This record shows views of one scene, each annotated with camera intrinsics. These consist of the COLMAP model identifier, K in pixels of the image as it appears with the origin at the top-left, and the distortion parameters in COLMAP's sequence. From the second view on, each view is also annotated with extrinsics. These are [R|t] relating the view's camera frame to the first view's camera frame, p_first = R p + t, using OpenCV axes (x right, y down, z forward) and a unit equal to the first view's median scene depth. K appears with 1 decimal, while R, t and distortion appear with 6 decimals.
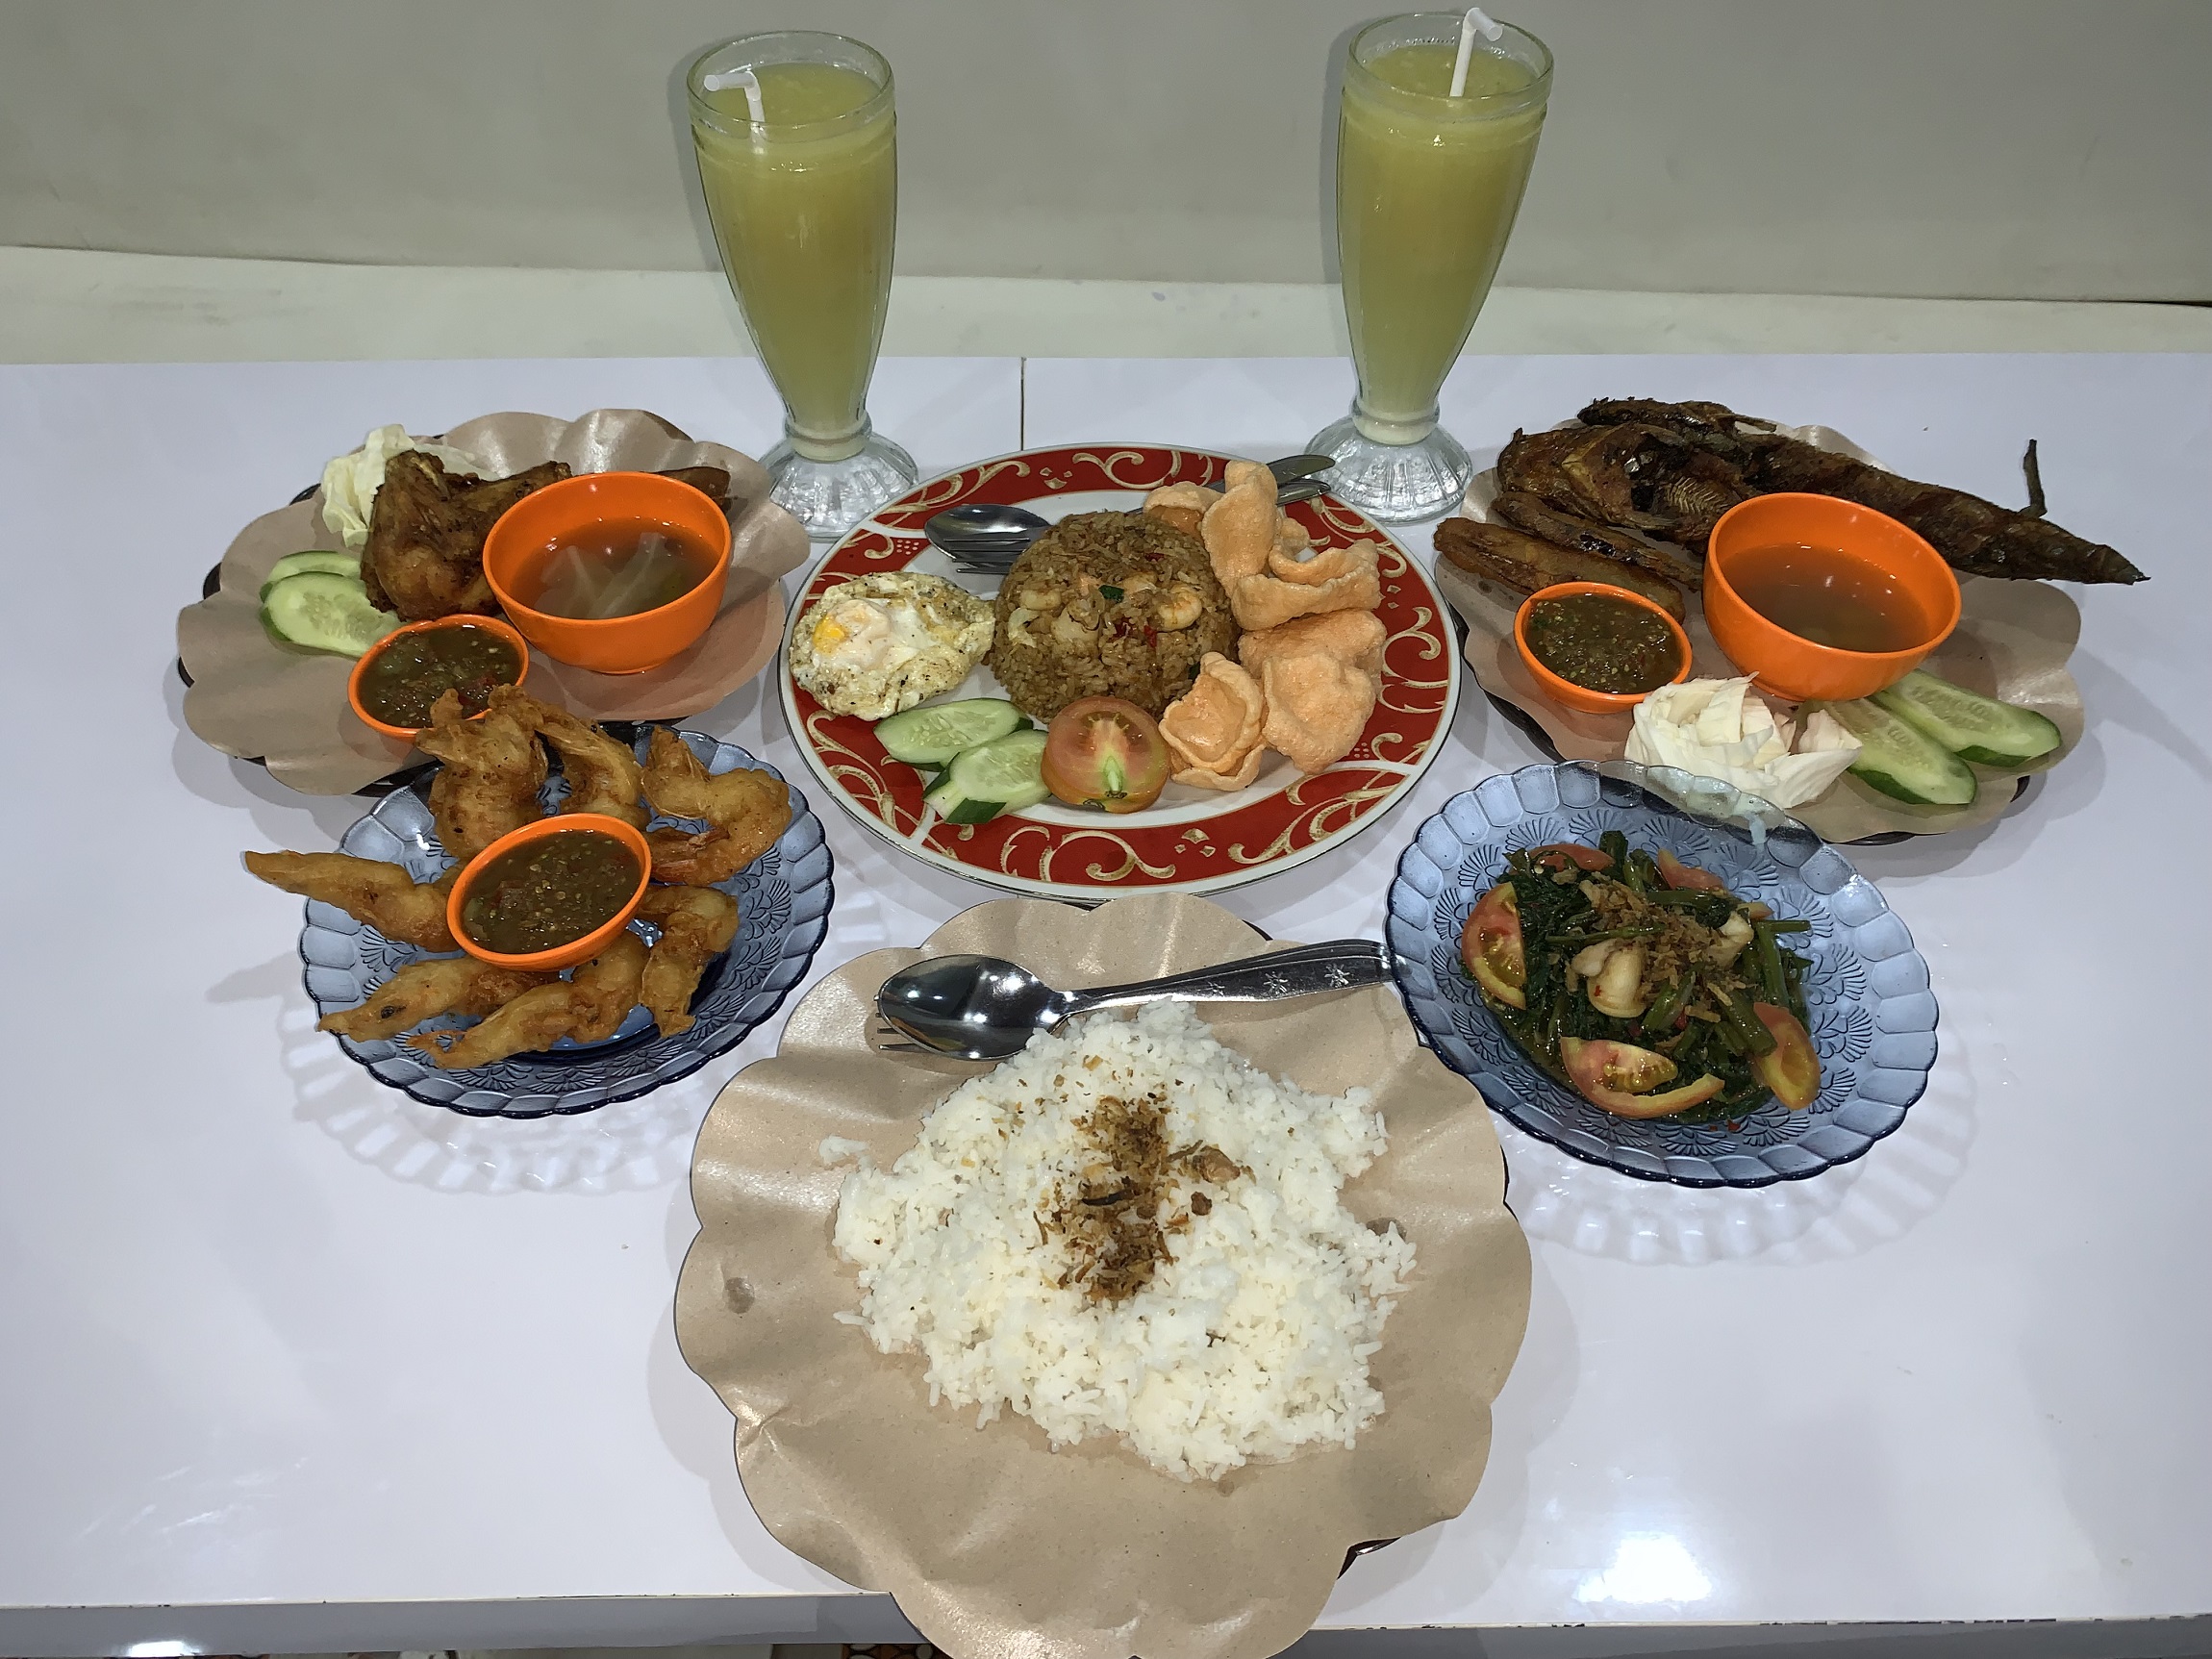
lens RADIAL K [[1715.3, 0, 1078.6], [0, 1715.3, 834.2], [0, 0, 1]] dist [0.157377, -0.406456]
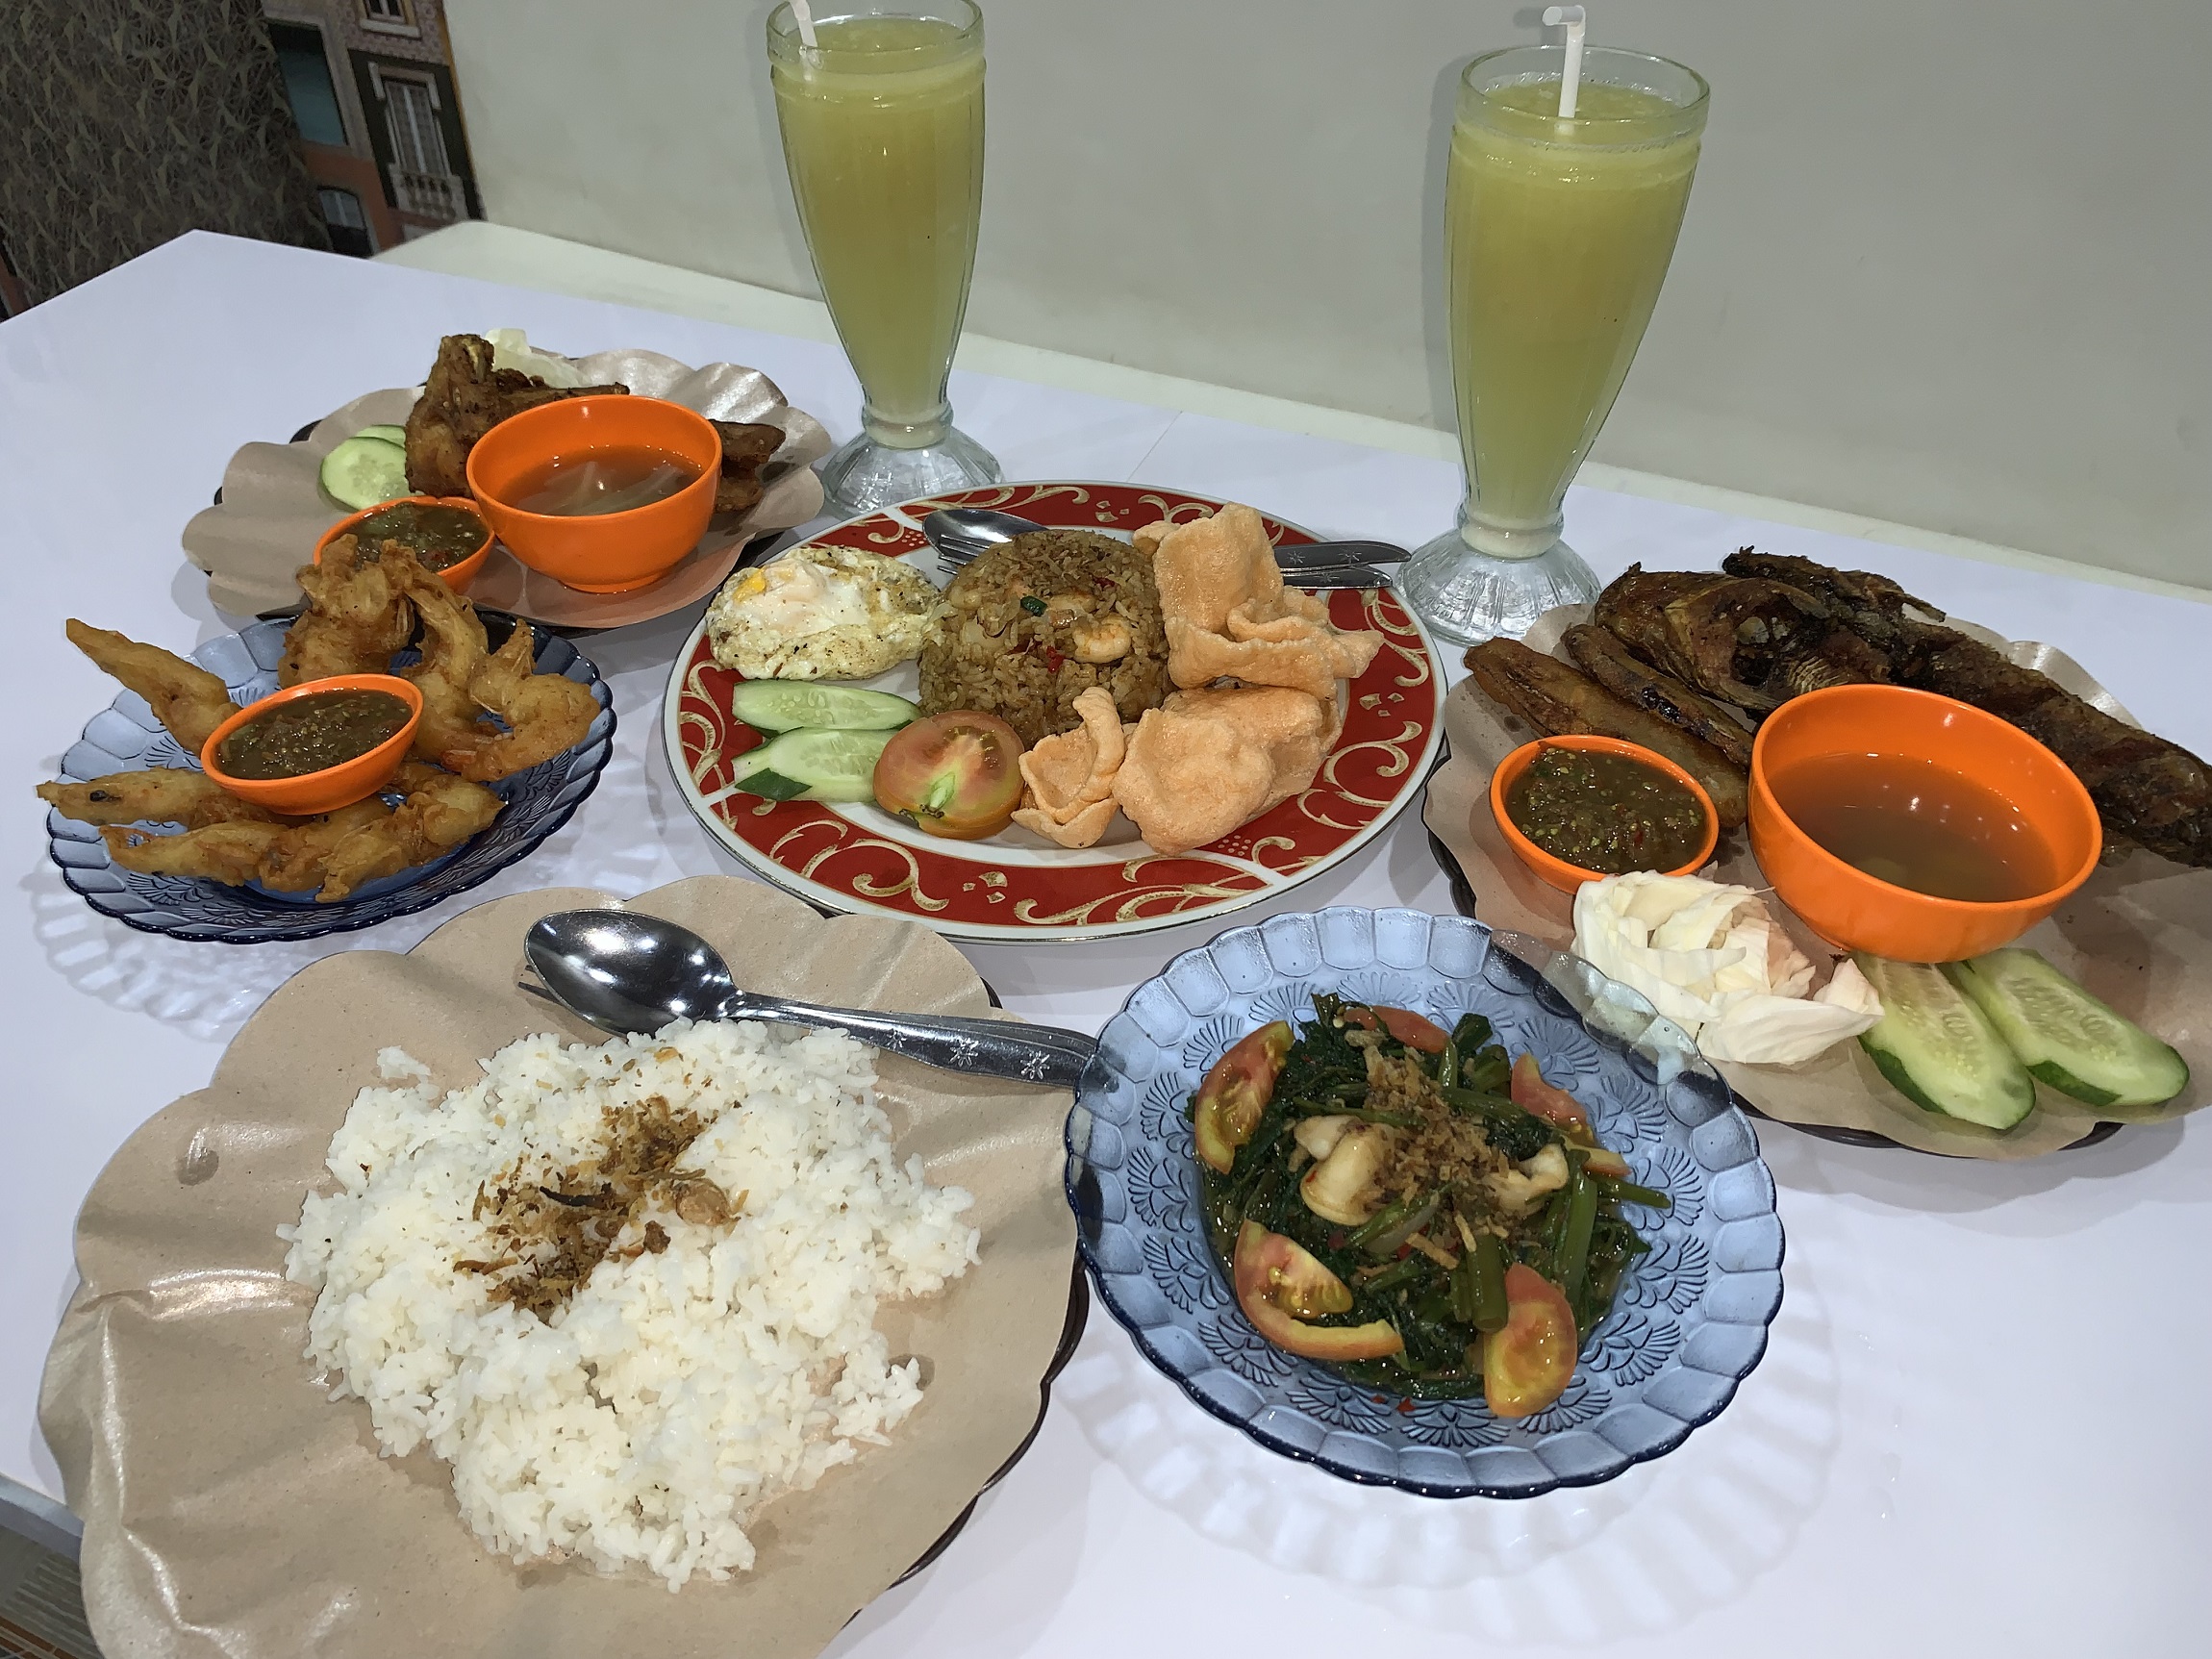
lens RADIAL K [[1715.3, 0, 1078.6], [0, 1715.3, 834.2], [0, 0, 1]] dist [0.157377, -0.406456]
pose [[0.914521, 0.256332, -0.312964, 0.345759], [-0.291602, 0.953916, -0.070797, 0.026182], [0.280393, 0.156007, 0.947123, 0.197290]]
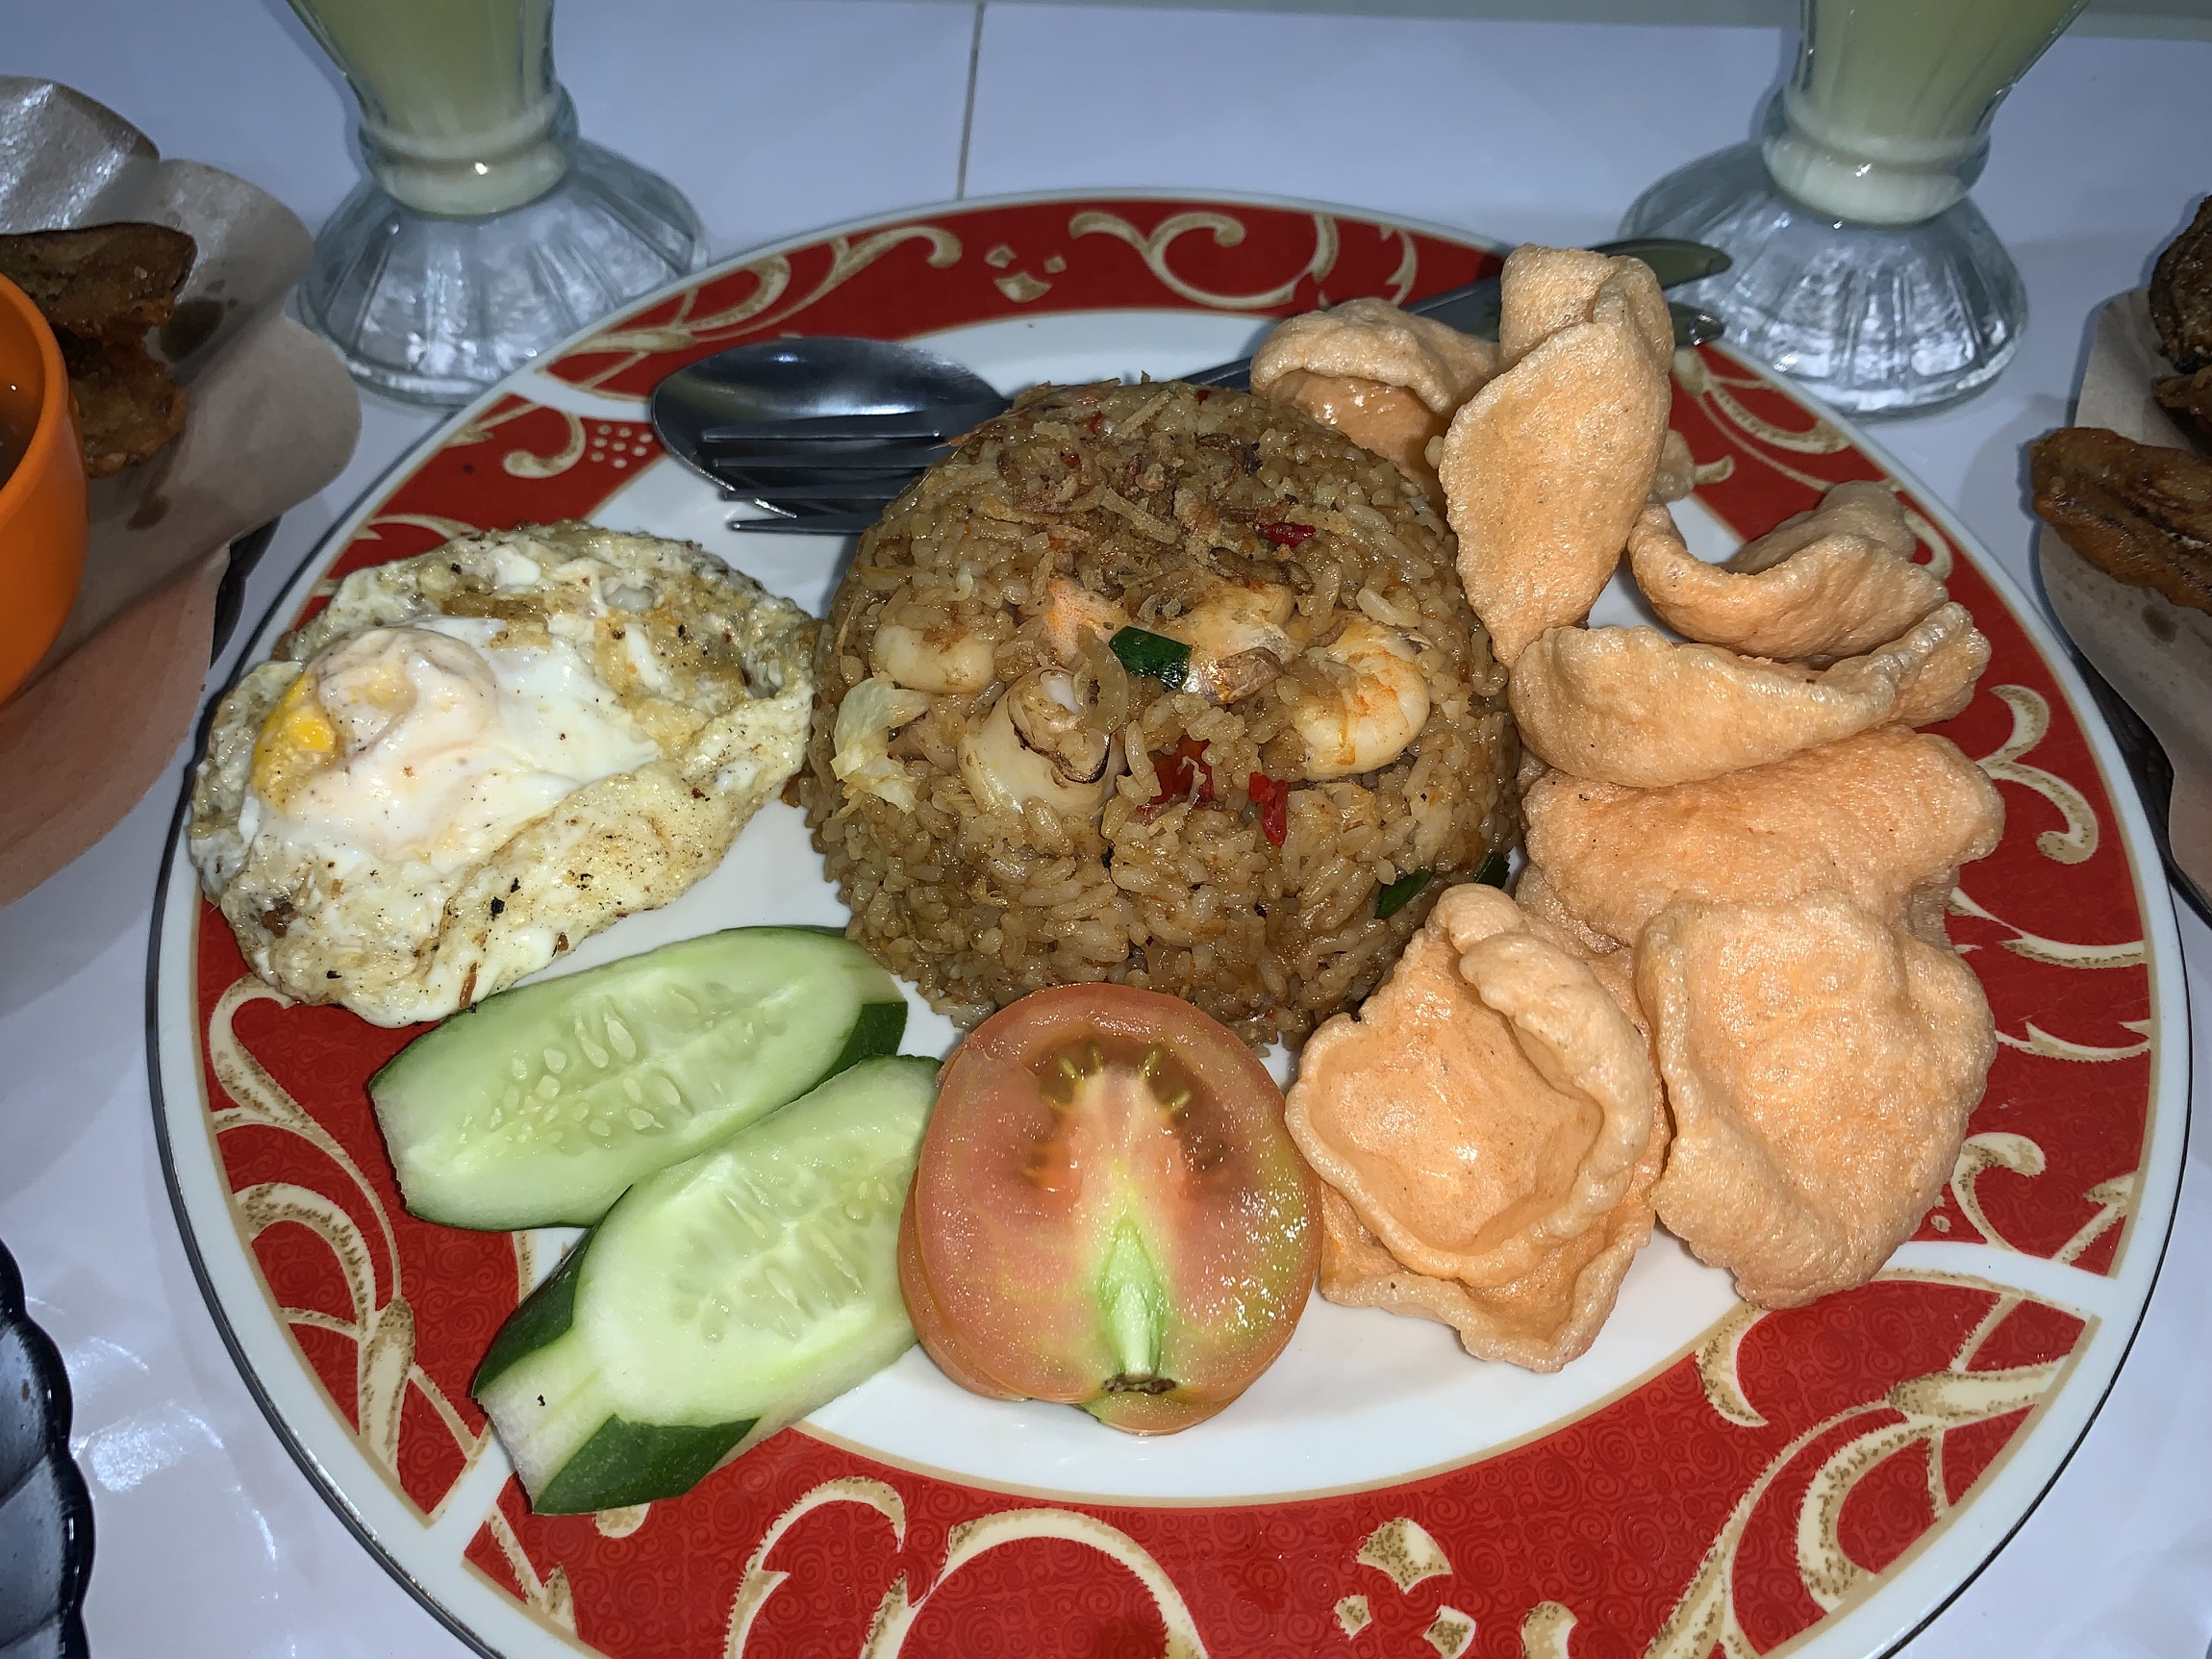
lens RADIAL K [[1795.1, 0, 1076.8], [0, 1795.1, 791.7], [0, 0, 1]] dist [-0.025254, -0.001165]
pose [[0.999168, 0.037883, -0.015105, 0.011538], [-0.036372, 0.995261, 0.090183, -0.145302], [0.018450, -0.089559, 0.995811, 0.671731]]
